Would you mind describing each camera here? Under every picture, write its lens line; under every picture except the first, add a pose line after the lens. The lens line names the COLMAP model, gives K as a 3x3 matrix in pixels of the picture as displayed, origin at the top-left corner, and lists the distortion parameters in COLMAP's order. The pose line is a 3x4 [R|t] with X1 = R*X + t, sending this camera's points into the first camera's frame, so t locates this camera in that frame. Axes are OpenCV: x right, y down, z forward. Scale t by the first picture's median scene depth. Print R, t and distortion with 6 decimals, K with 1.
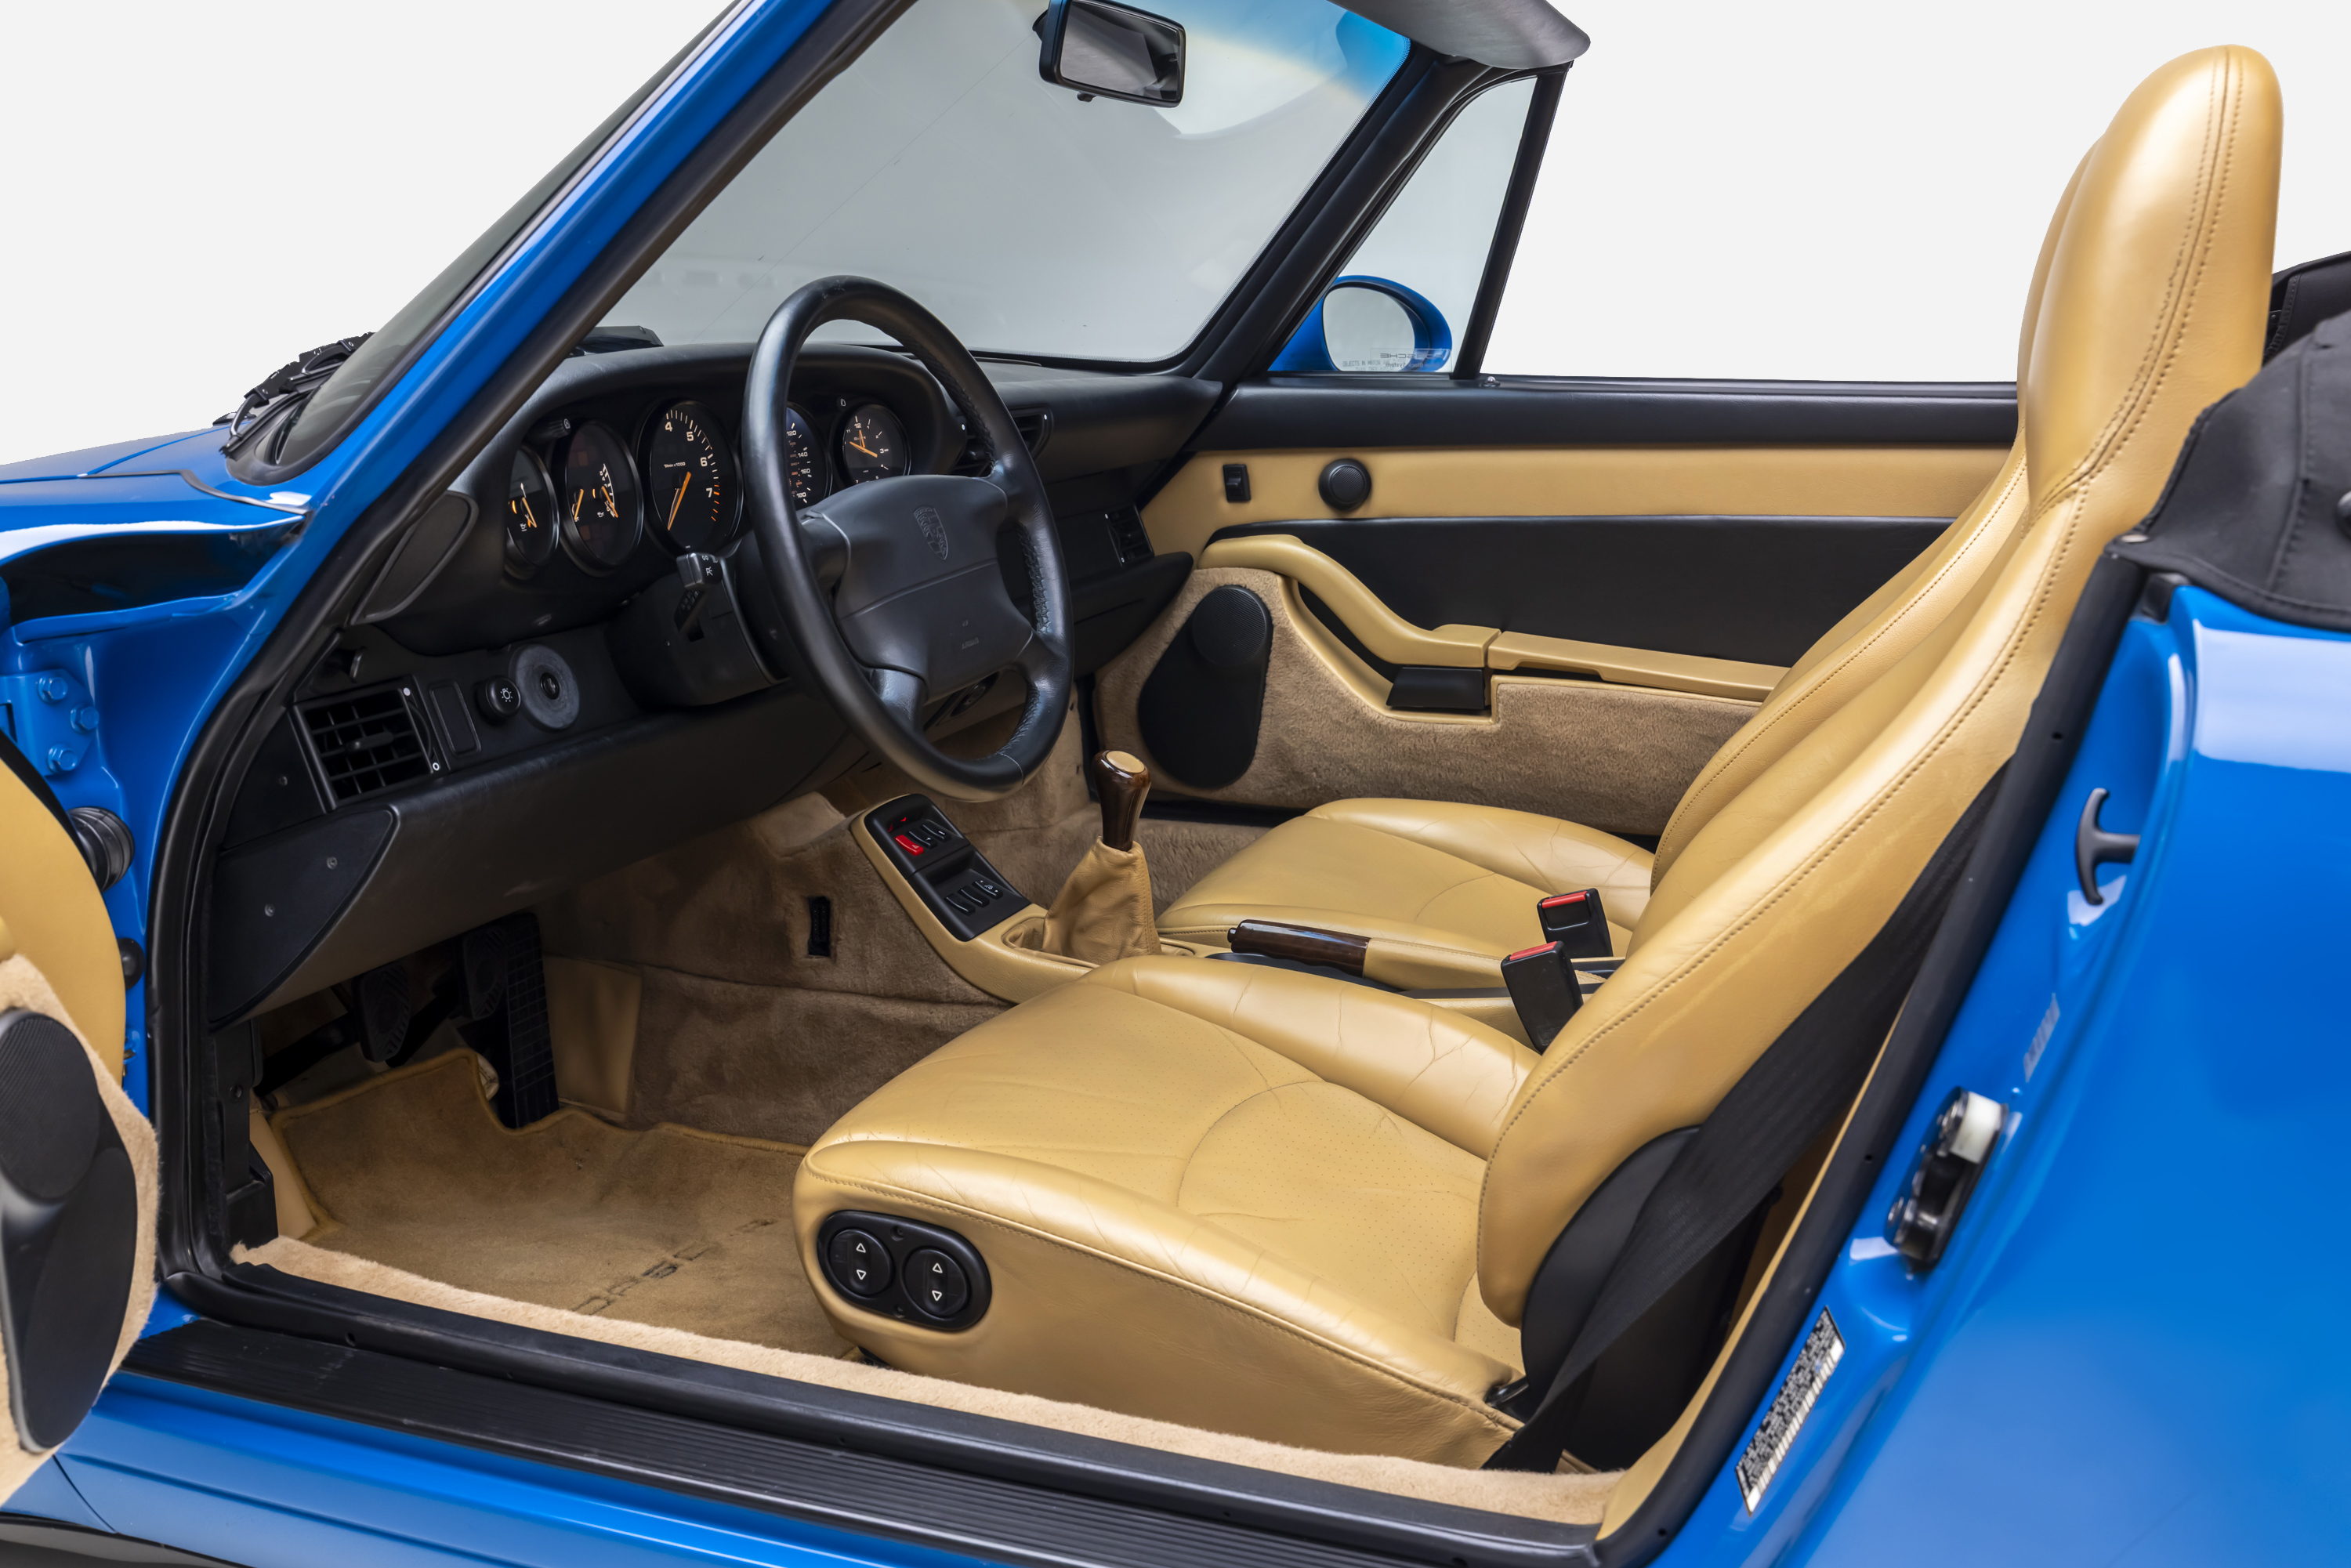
lens RADIAL K [[2182.4, 0, 1175.5], [0, 2182.4, 784.0], [0, 0, 1]] dist [0.005795, -0.000013]
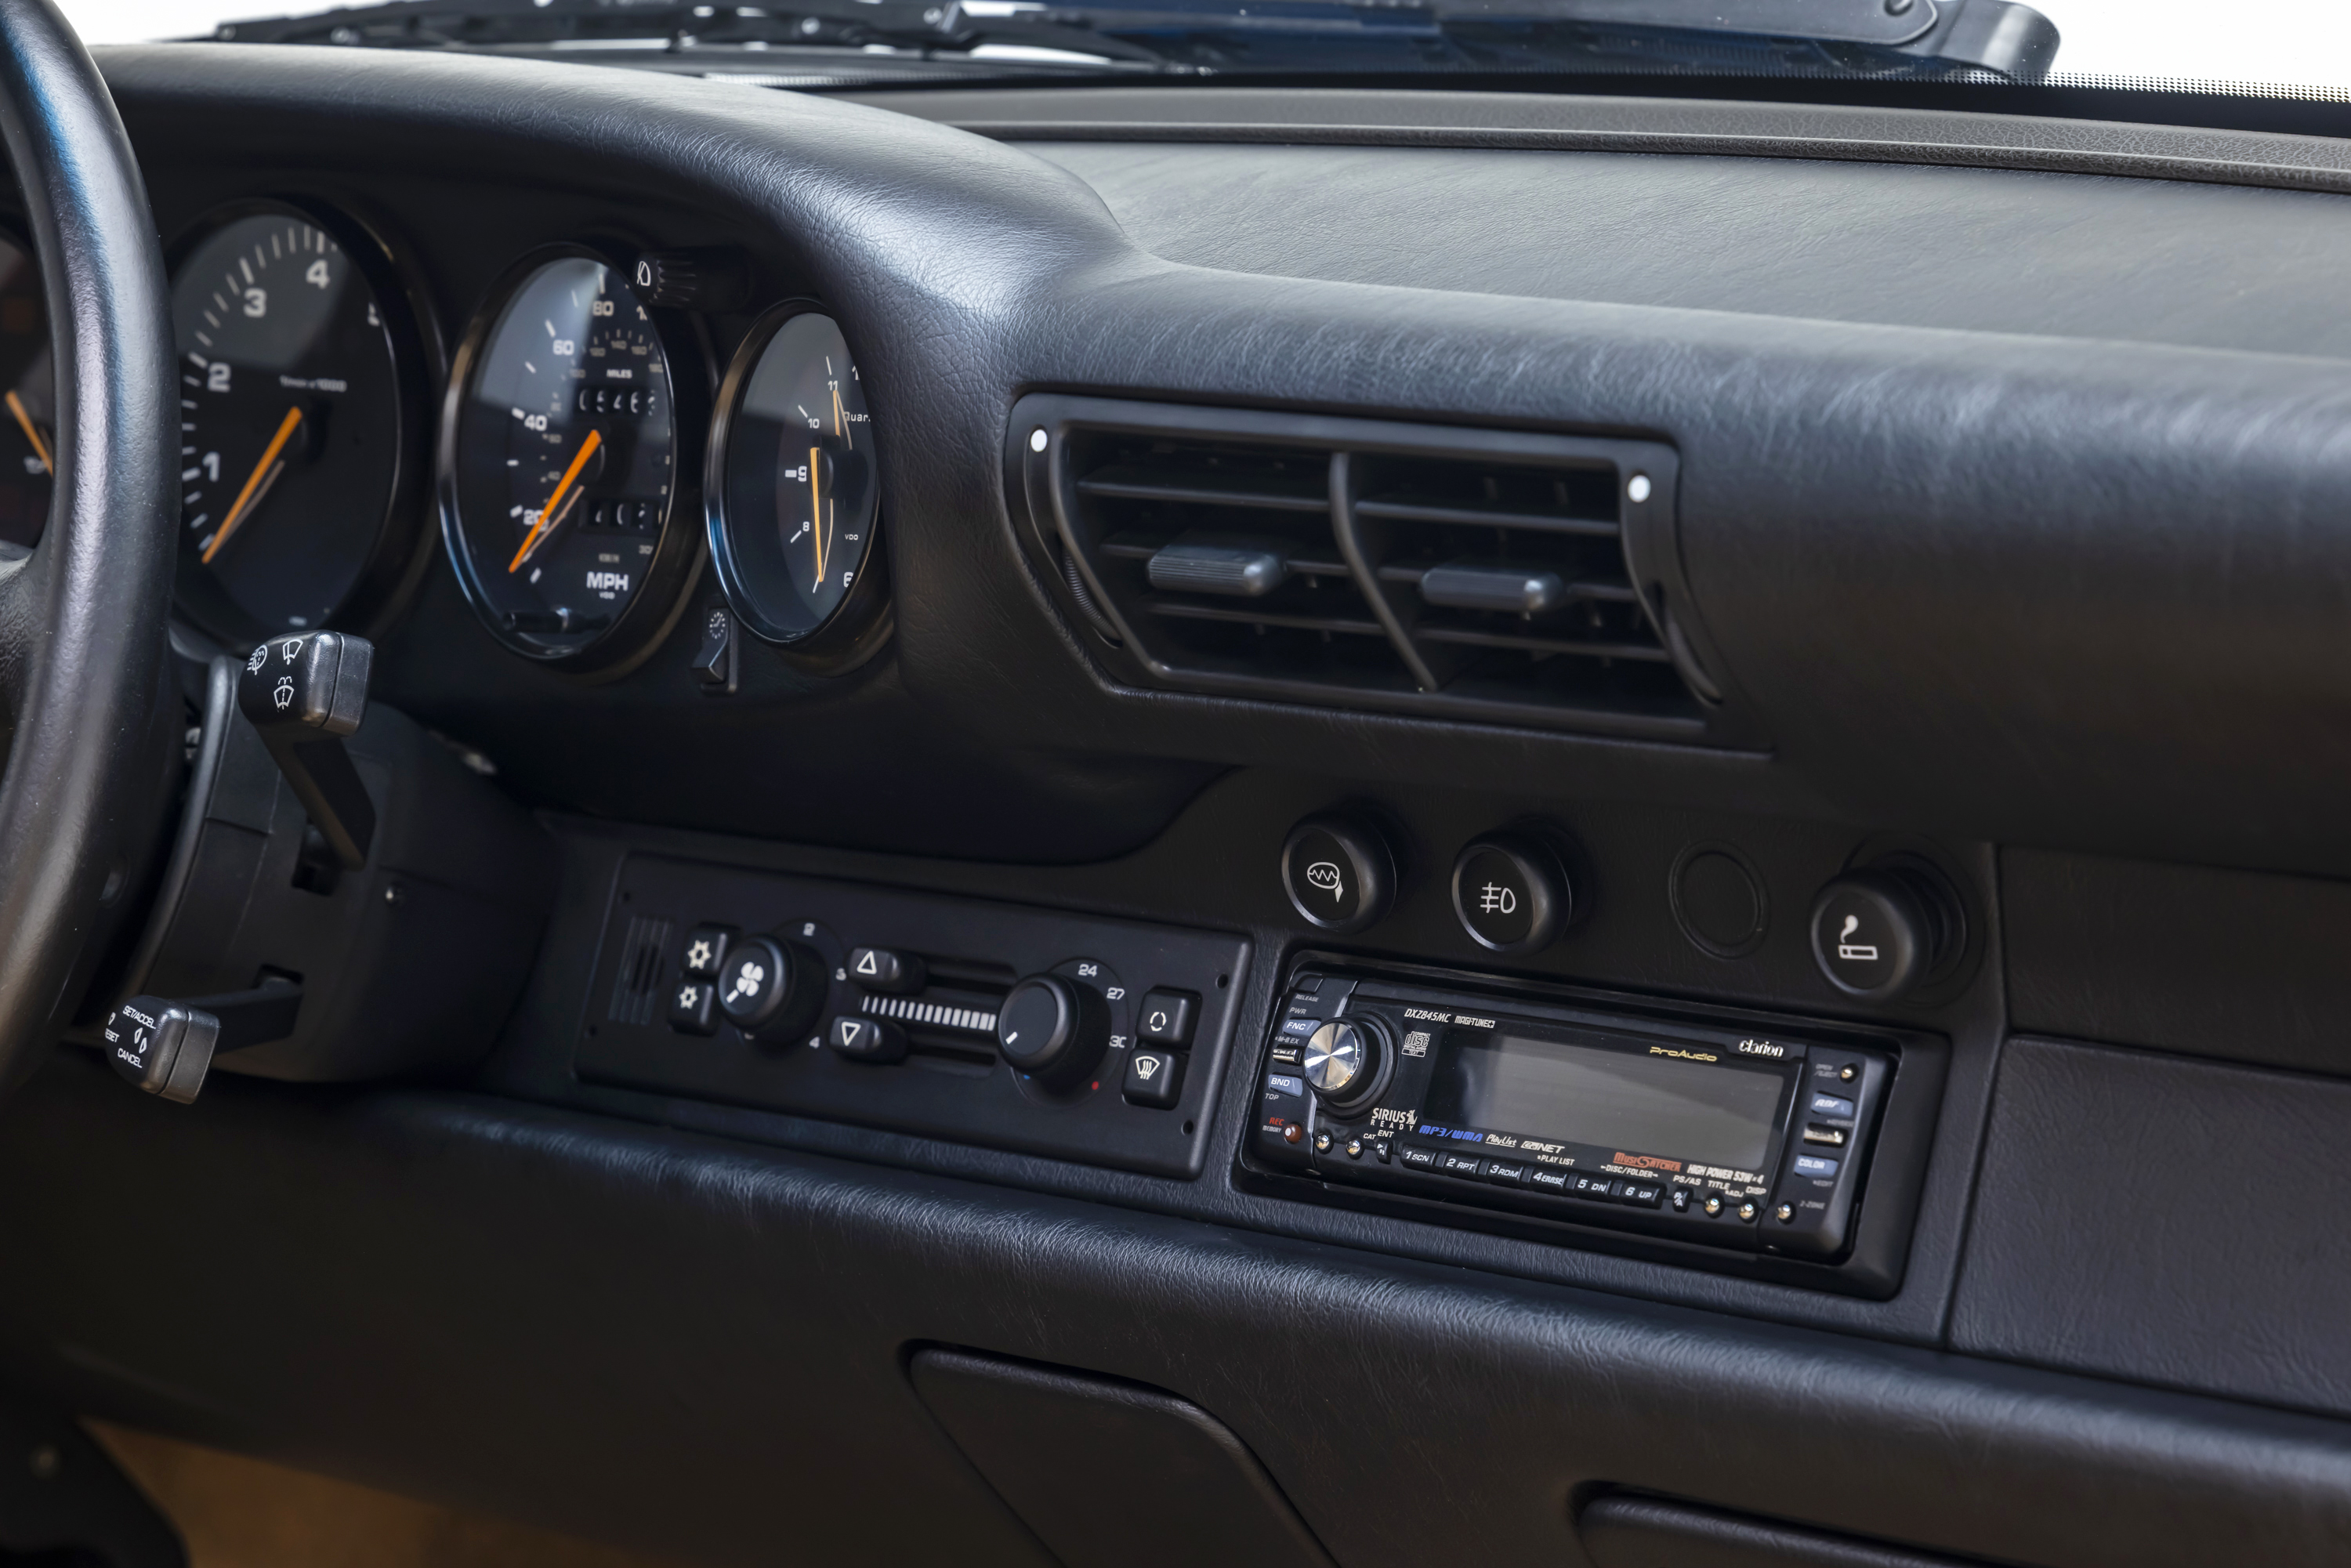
lens RADIAL K [[6868.3, 0, 1175.5], [0, 6868.3, 784.0], [0, 0, 1]] dist [0.160831, -2.975667]
pose [[-0.374610, 0.148240, -0.915255, 0.623822], [-0.186550, 0.954898, 0.231015, -0.311742], [0.908221, 0.257282, -0.330061, 1.288975]]
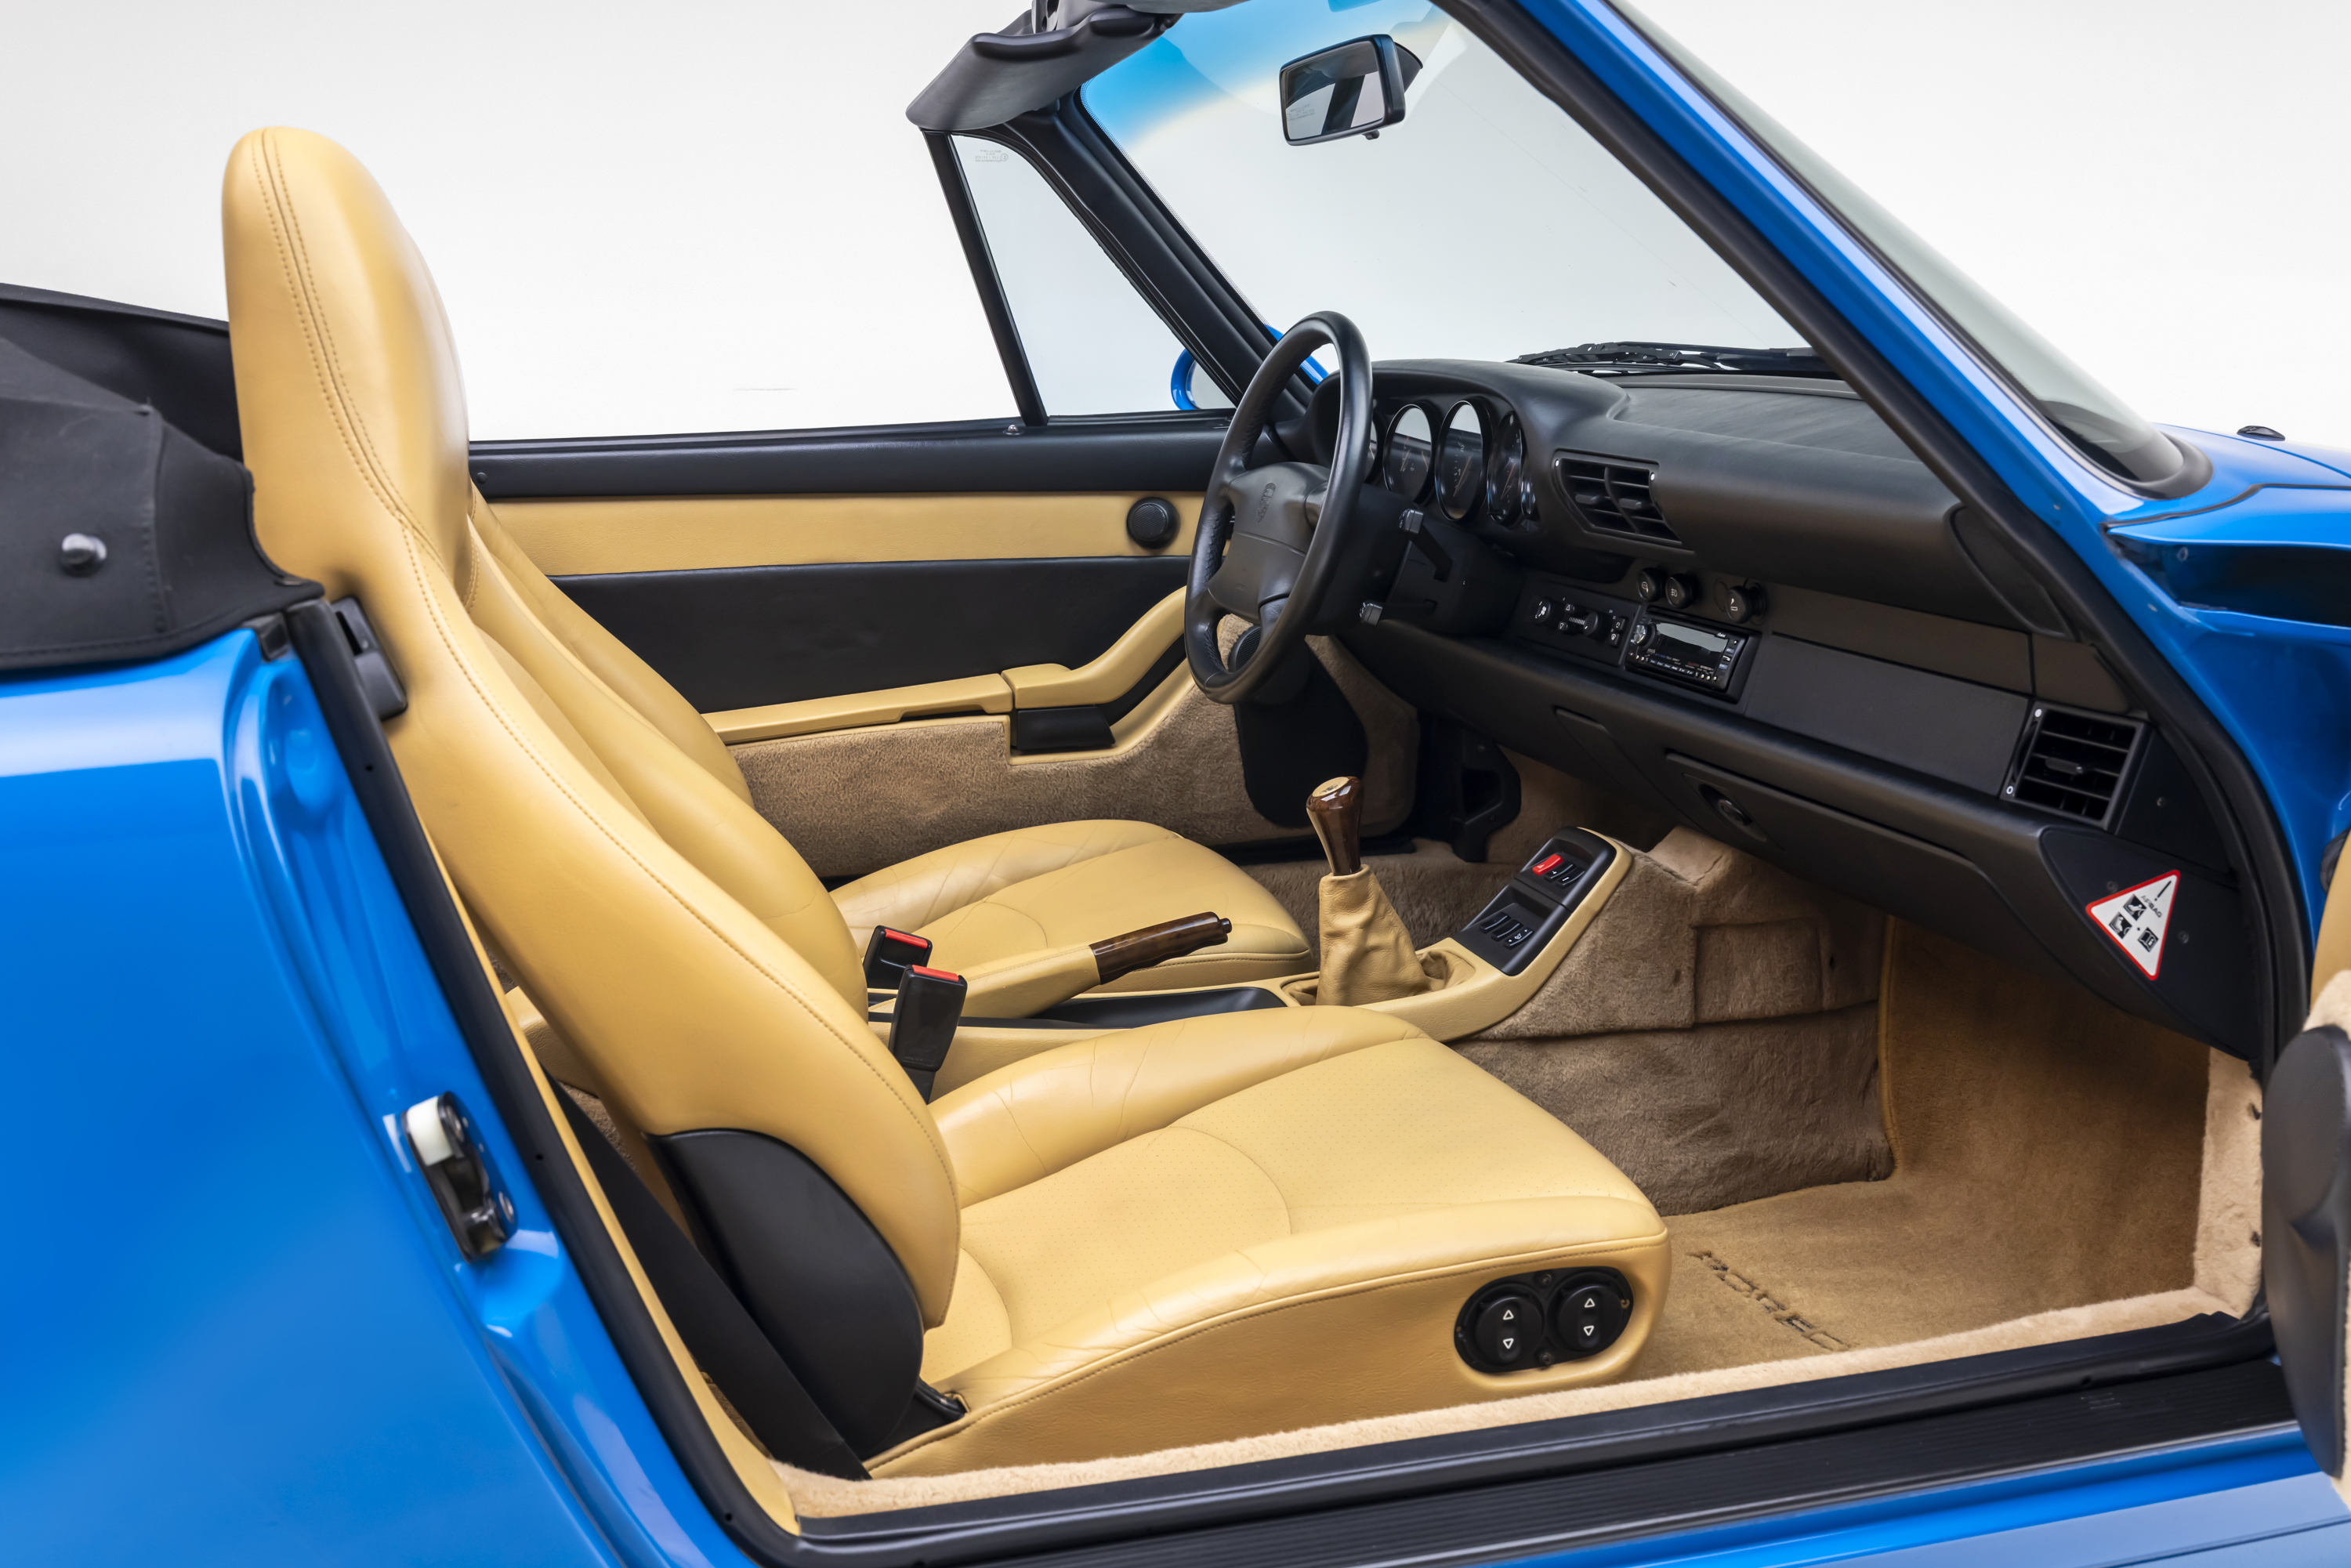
lens RADIAL K [[2257.8, 0, 1169.1], [0, 2257.8, 757.8], [0, 0, 1]] dist [-0.011071, -0.013598]
pose [[-0.800392, 0.140228, -0.582846, 0.629350], [-0.105620, 0.924060, 0.367364, -0.389468], [0.590100, 0.355596, -0.724799, 1.664132]]
